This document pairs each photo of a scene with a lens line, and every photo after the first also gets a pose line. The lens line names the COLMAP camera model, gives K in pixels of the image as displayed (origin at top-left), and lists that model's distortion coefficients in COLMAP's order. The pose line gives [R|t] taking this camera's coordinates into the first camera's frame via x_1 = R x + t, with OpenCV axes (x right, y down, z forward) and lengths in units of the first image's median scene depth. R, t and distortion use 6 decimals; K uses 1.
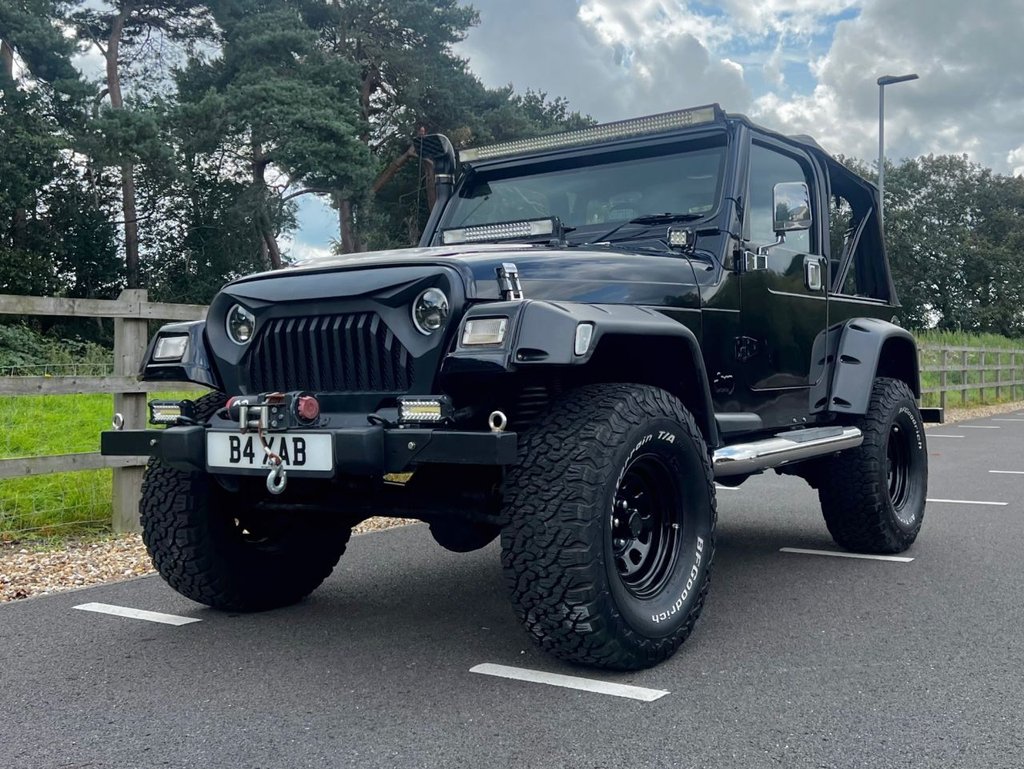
lens RADIAL K [[1049.2, 0, 577.4], [0, 1049.2, 324.2], [0, 0, 1]] dist [0.012385, -0.012049]
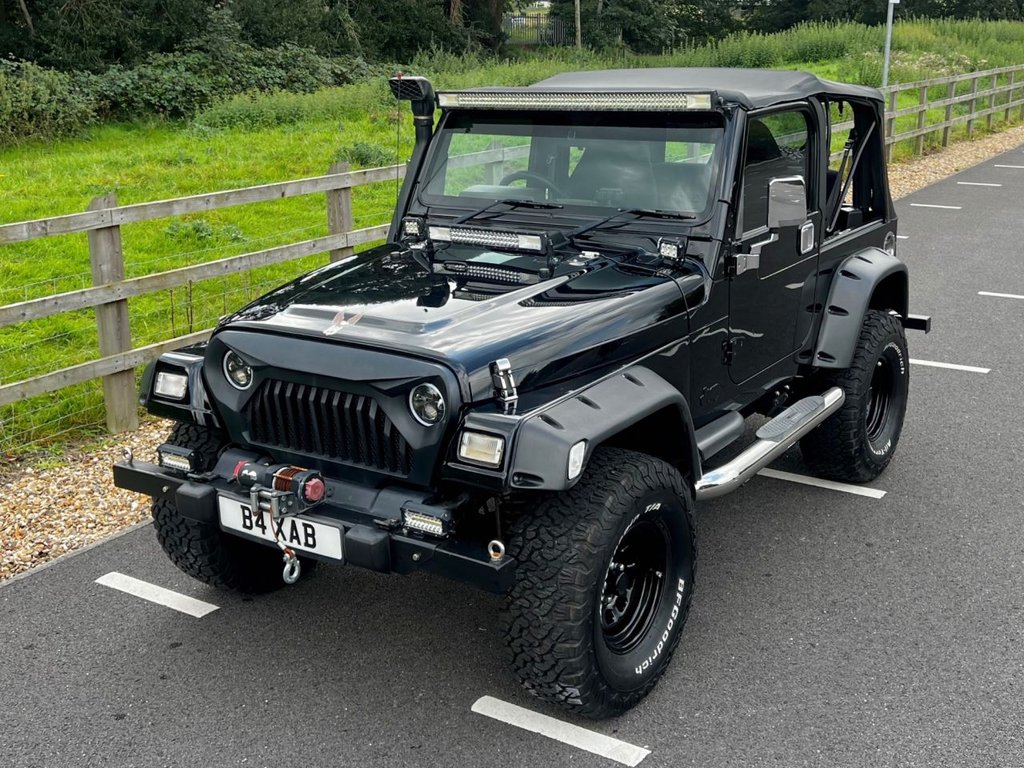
lens RADIAL K [[1121.2, 0, 540.1], [0, 1121.2, 306.6], [0, 0, 1]] dist [0.017143, -0.012936]
pose [[0.999953, 0.001574, -0.009524, -0.018639], [0.001082, 0.962100, 0.272694, -0.407626], [0.009592, -0.272691, 0.962054, -0.034874]]
